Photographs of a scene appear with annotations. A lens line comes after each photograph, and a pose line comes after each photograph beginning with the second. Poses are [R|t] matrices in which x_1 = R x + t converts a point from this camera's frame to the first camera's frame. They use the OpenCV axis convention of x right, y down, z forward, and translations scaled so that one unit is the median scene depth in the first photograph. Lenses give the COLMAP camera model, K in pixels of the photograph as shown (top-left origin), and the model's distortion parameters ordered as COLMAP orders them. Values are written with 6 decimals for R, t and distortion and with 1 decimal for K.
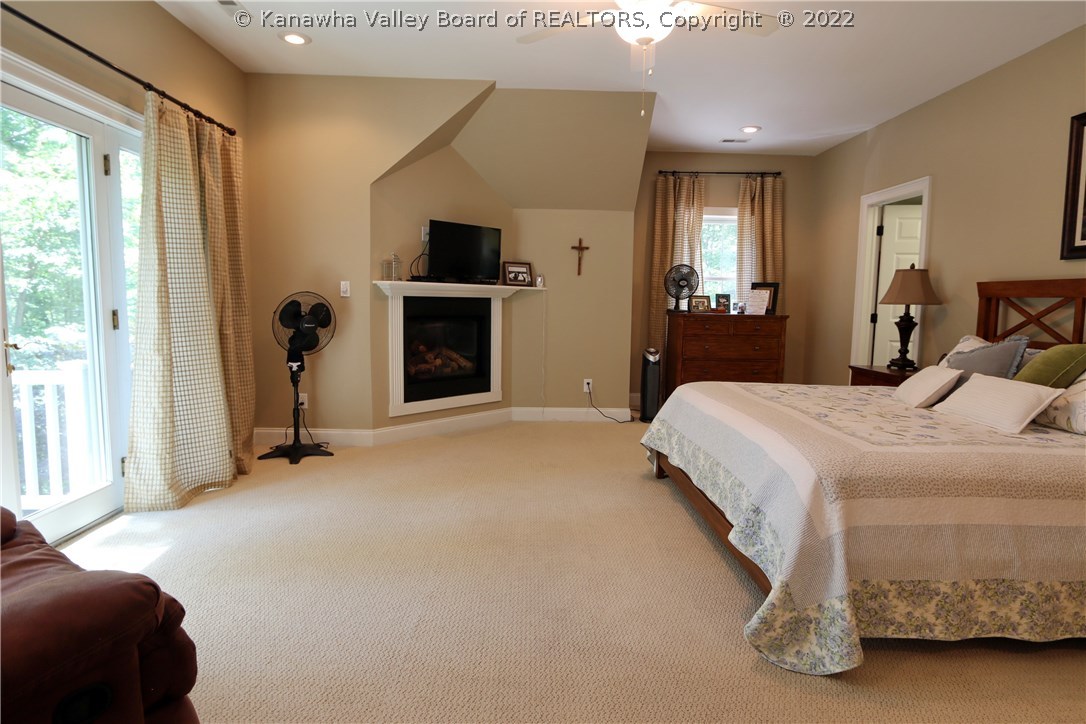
lens RADIAL K [[602.2, 0, 544.0], [0, 602.2, 358.7], [0, 0, 1]] dist [-0.014646, 0.004431]
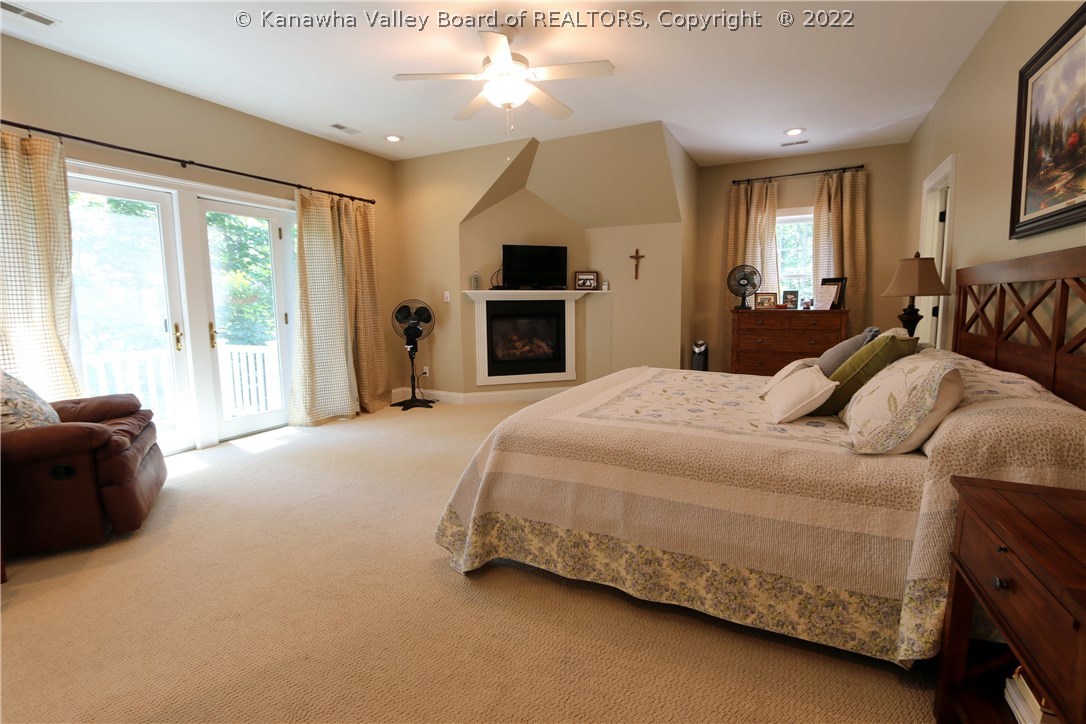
lens RADIAL K [[496.9, 0, 542.1], [0, 496.9, 358.5], [0, 0, 1]] dist [-0.017706, 0.000470]
pose [[0.874299, 0.030529, -0.484426, 0.445127], [-0.023136, 0.999507, 0.021233, 0.003782], [0.484836, -0.007356, 0.874574, 0.041699]]
